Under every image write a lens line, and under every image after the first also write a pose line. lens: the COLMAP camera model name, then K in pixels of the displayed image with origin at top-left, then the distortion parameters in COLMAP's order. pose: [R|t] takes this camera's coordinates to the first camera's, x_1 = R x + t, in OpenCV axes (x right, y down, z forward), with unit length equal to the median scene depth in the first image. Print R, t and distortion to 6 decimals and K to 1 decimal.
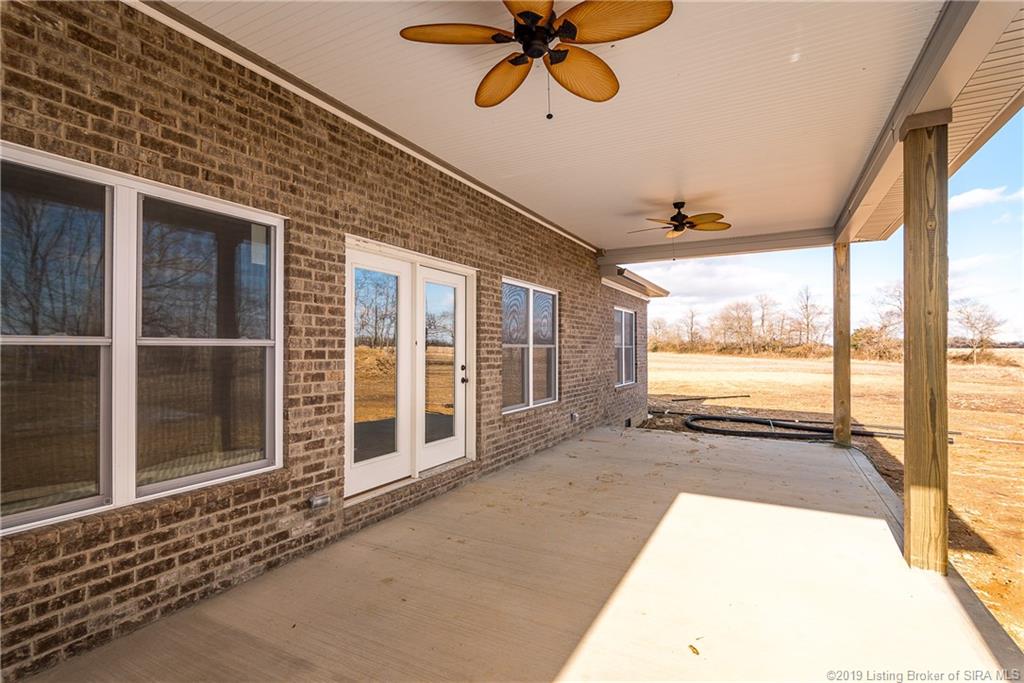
lens RADIAL K [[516.2, 0, 512.0], [0, 516.2, 341.5], [0, 0, 1]] dist [-0.000273, -0.000032]
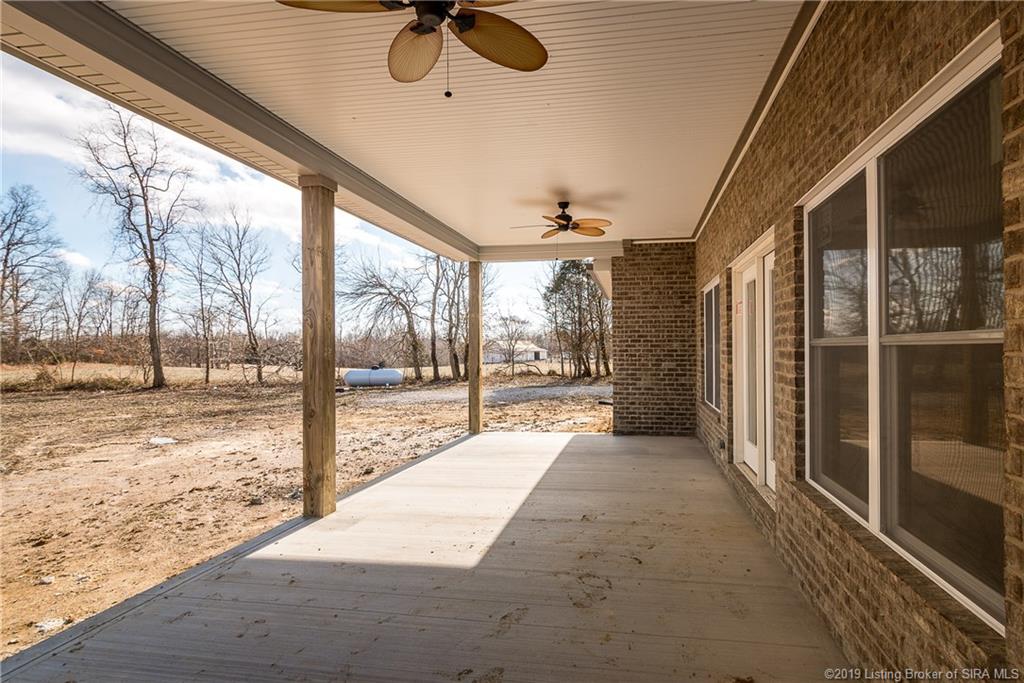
lens RADIAL K [[516.2, 0, 512.0], [0, 516.2, 341.5], [0, 0, 1]] dist [-0.000273, -0.000032]
pose [[-0.970845, 0.004215, -0.239673, 0.444255], [0.009518, 0.999735, -0.020975, 0.017544], [0.239521, -0.022644, -0.970627, 1.692647]]
